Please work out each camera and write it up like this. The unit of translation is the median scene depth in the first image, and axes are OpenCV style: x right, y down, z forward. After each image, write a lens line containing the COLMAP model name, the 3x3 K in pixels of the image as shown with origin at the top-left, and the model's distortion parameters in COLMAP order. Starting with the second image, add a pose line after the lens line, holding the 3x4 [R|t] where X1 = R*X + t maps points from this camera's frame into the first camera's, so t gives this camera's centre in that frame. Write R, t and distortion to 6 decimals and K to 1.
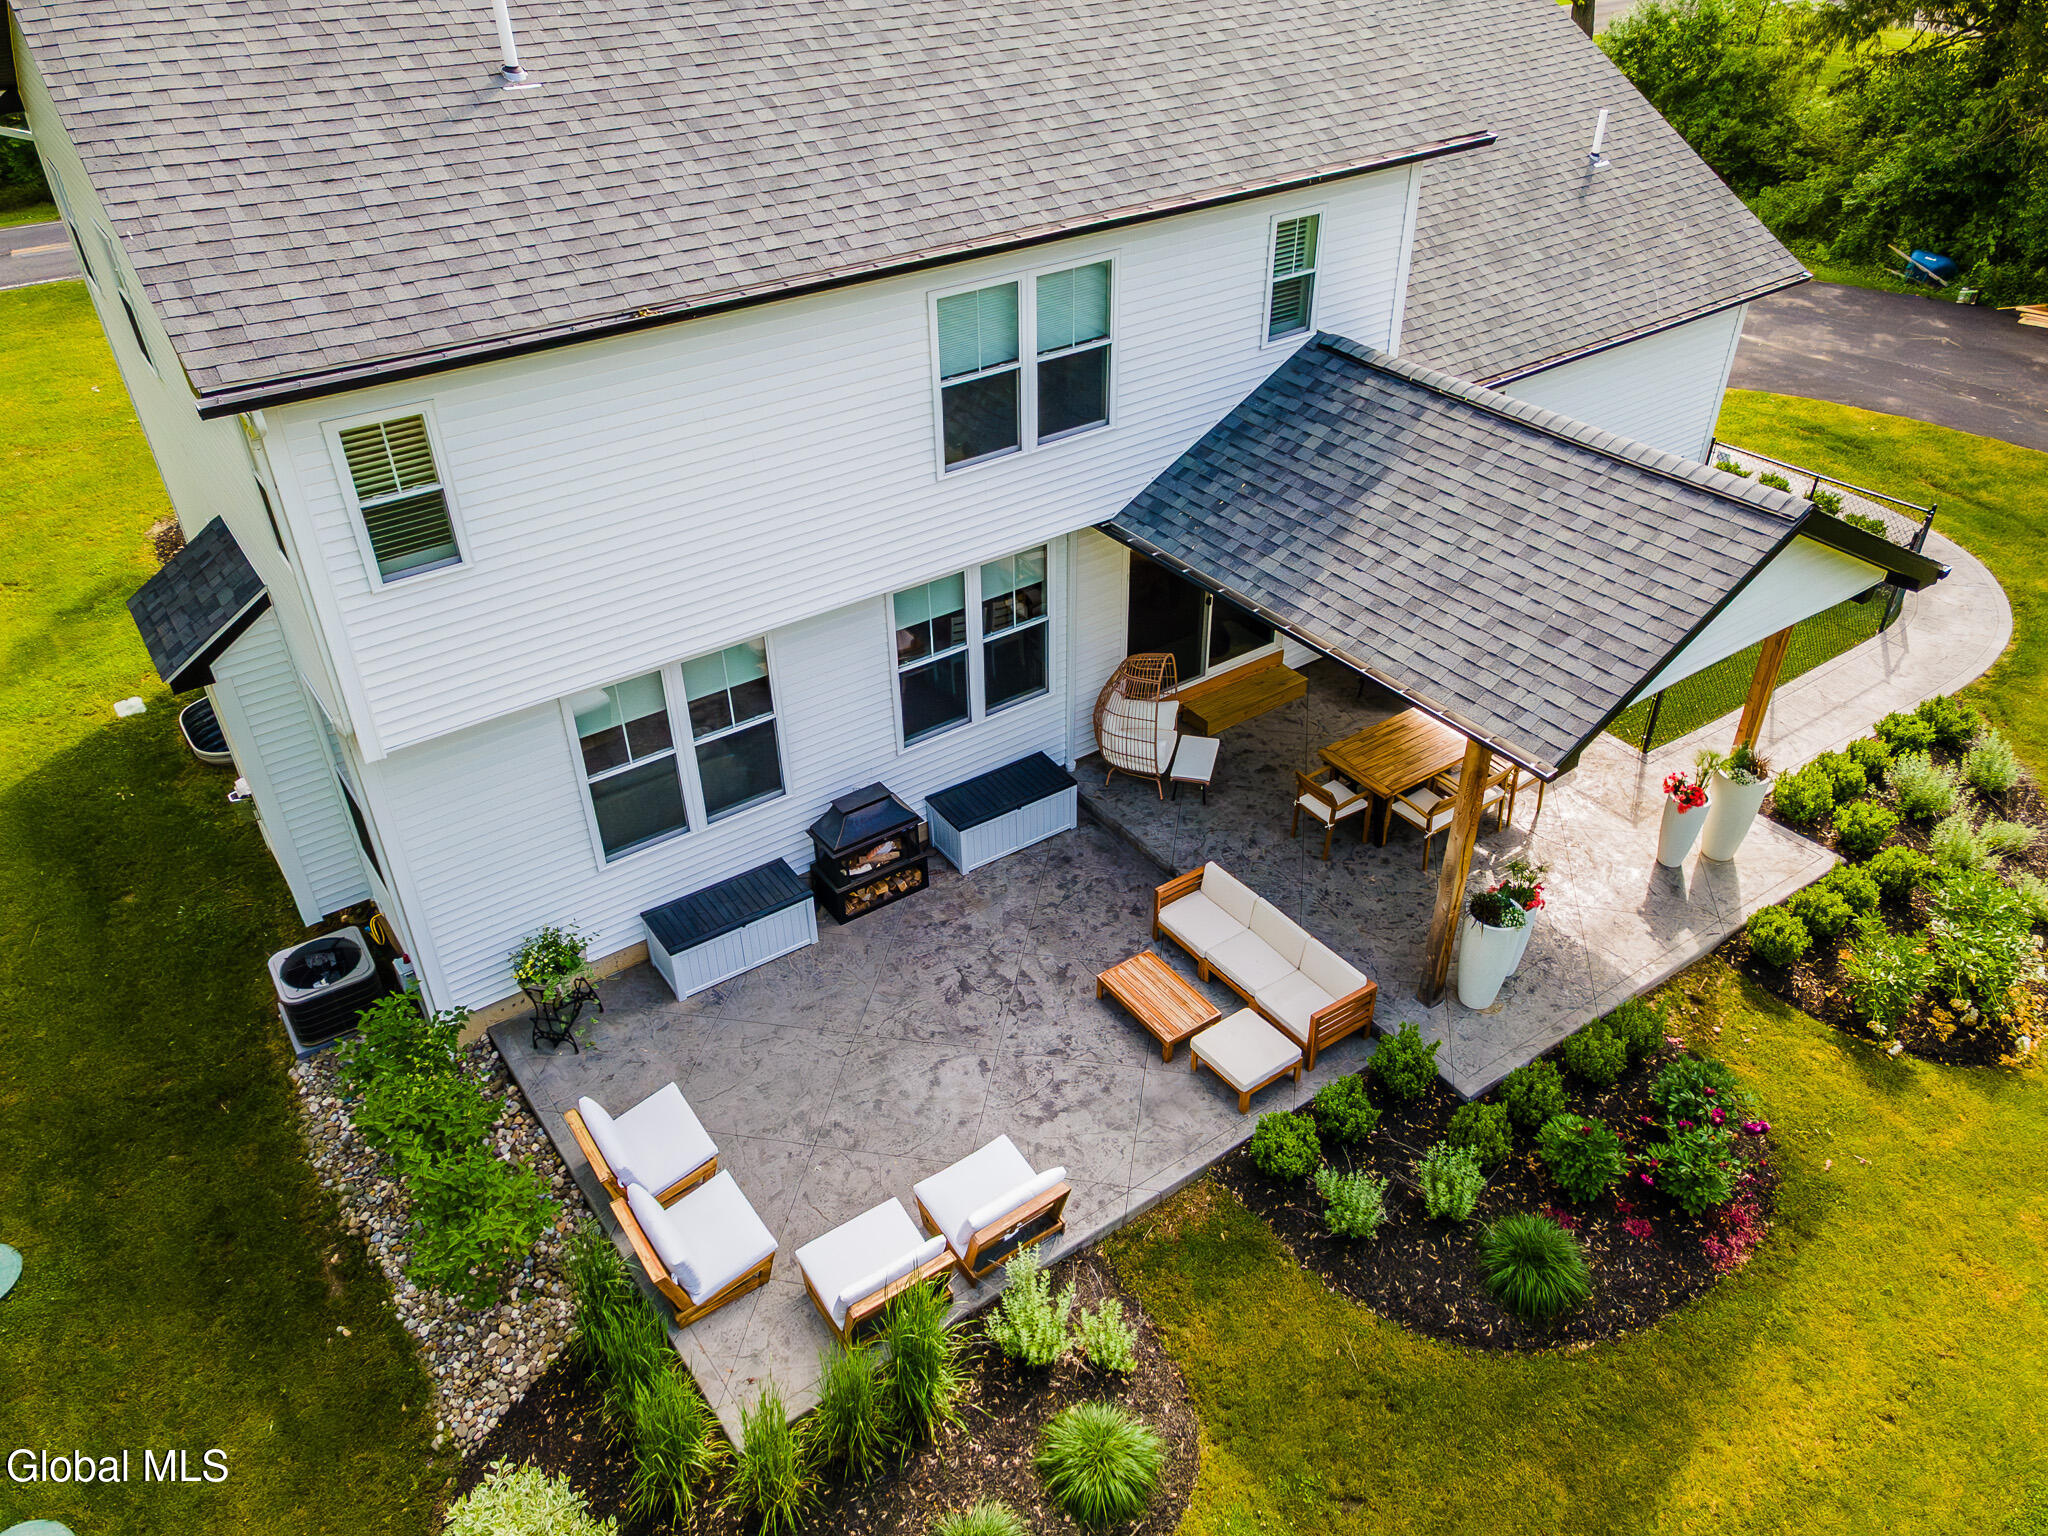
lens RADIAL K [[1464.7, 0, 1024.0], [0, 1464.7, 768.0], [0, 0, 1]] dist [0.030462, 0.000528]
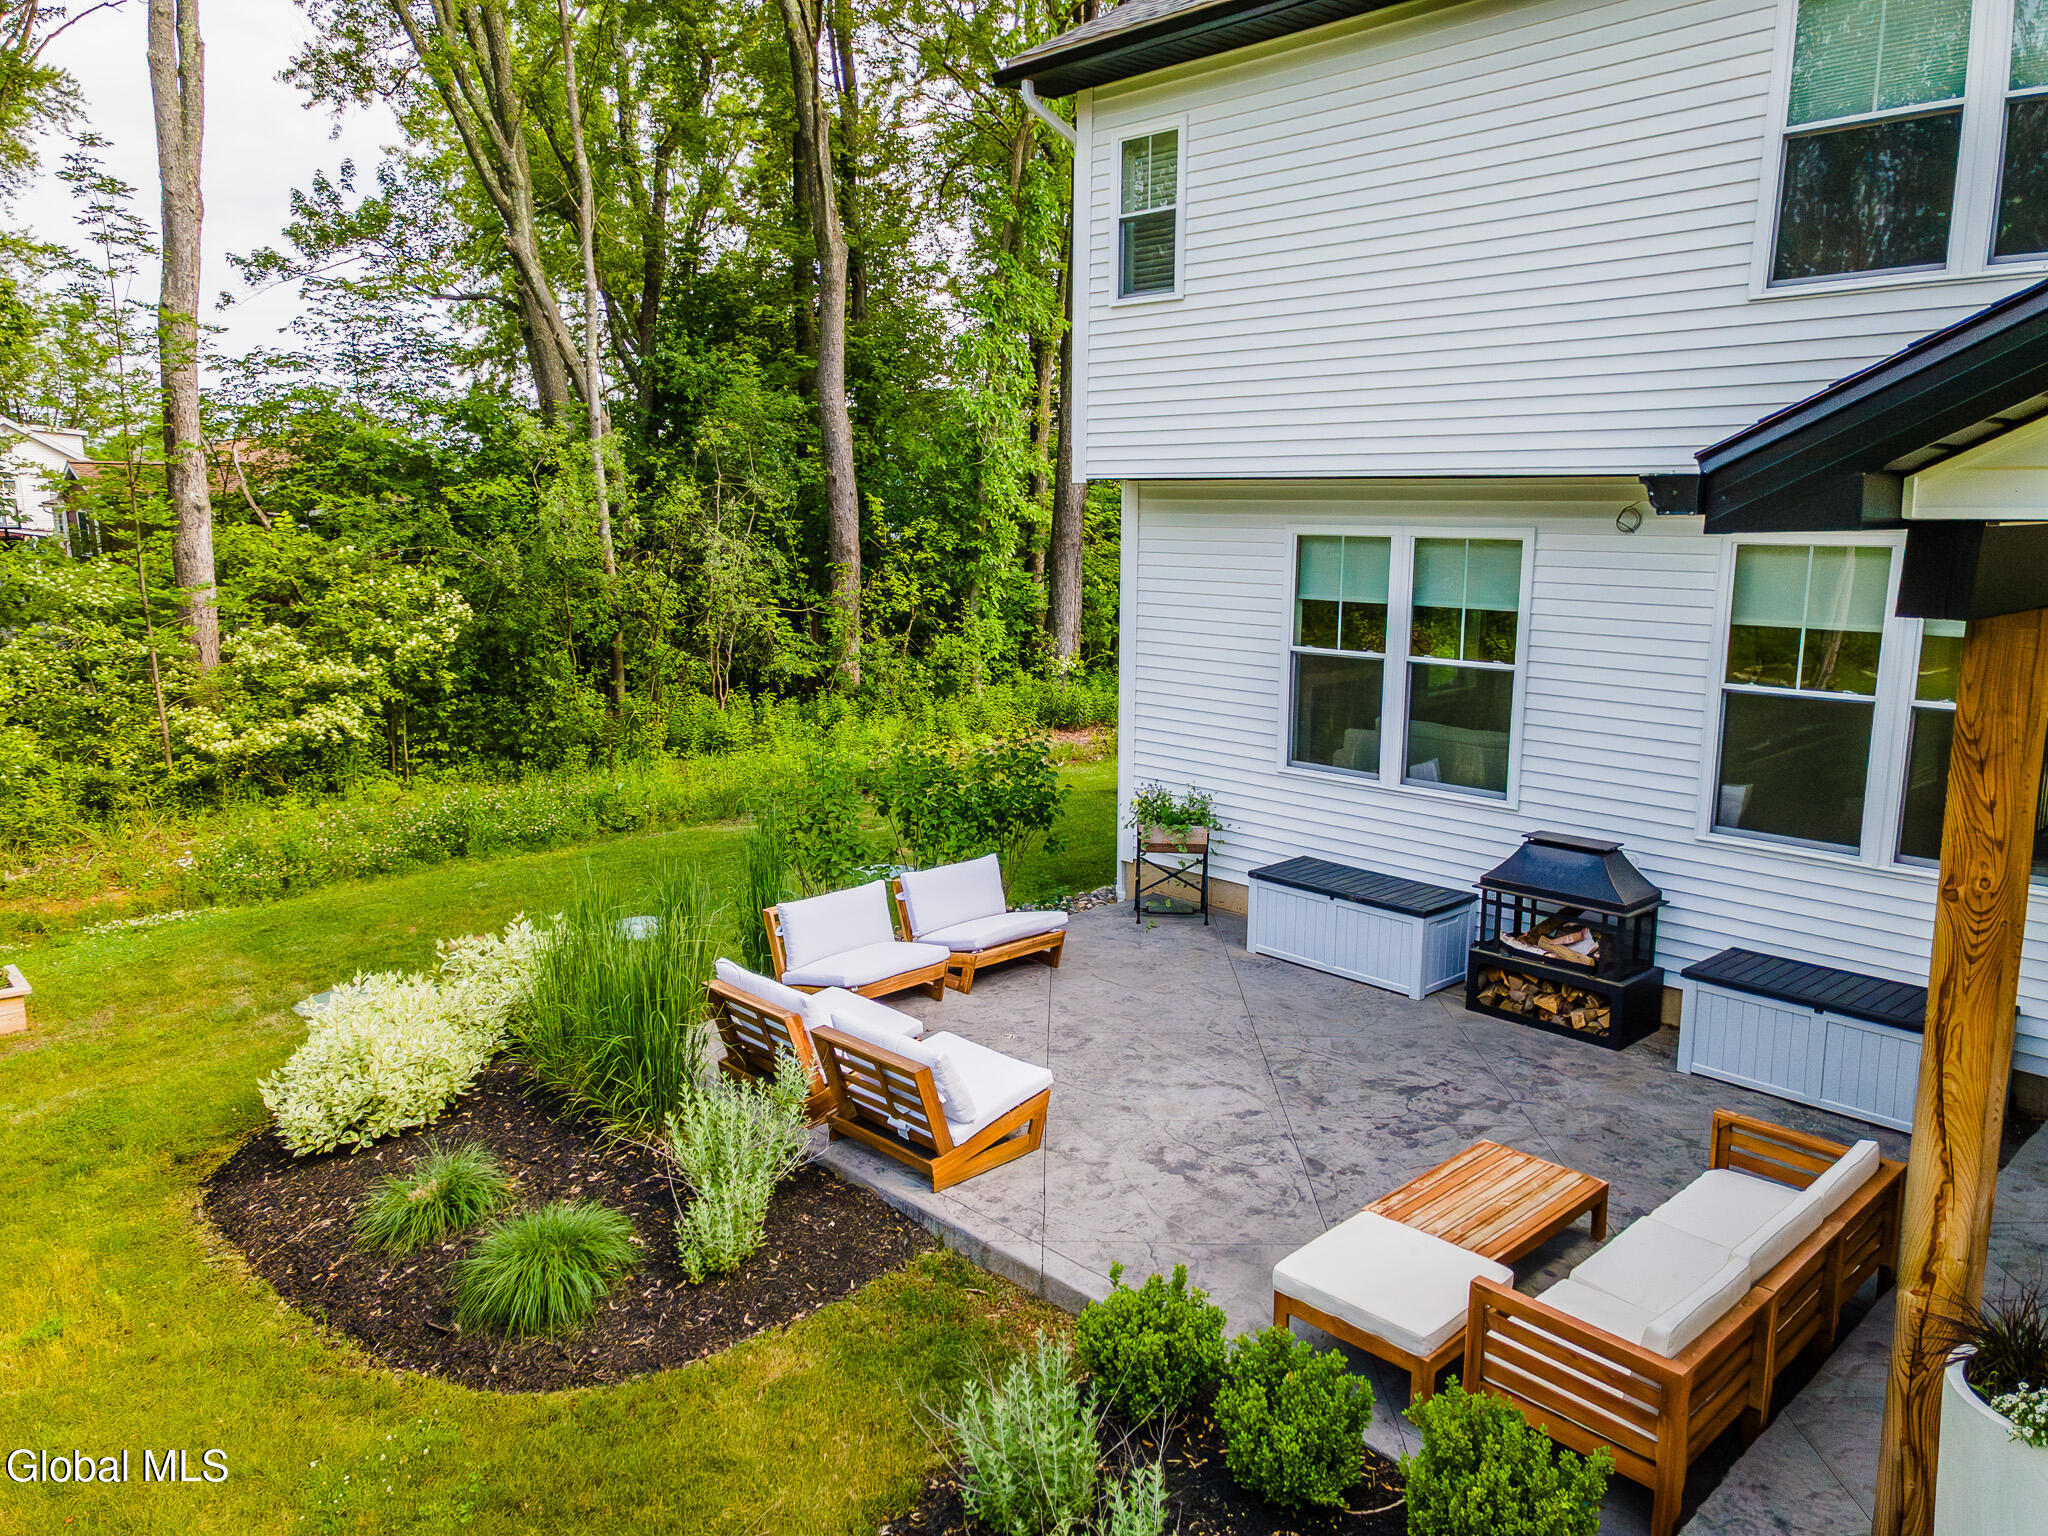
lens RADIAL K [[1464.7, 0, 1024.0], [0, 1464.7, 768.0], [0, 0, 1]] dist [0.030462, 0.000528]
pose [[0.144388, 0.189234, -0.971258, 0.533508], [-0.564916, 0.821632, 0.076101, 0.090454], [0.812418, 0.537691, 0.225535, 0.710431]]
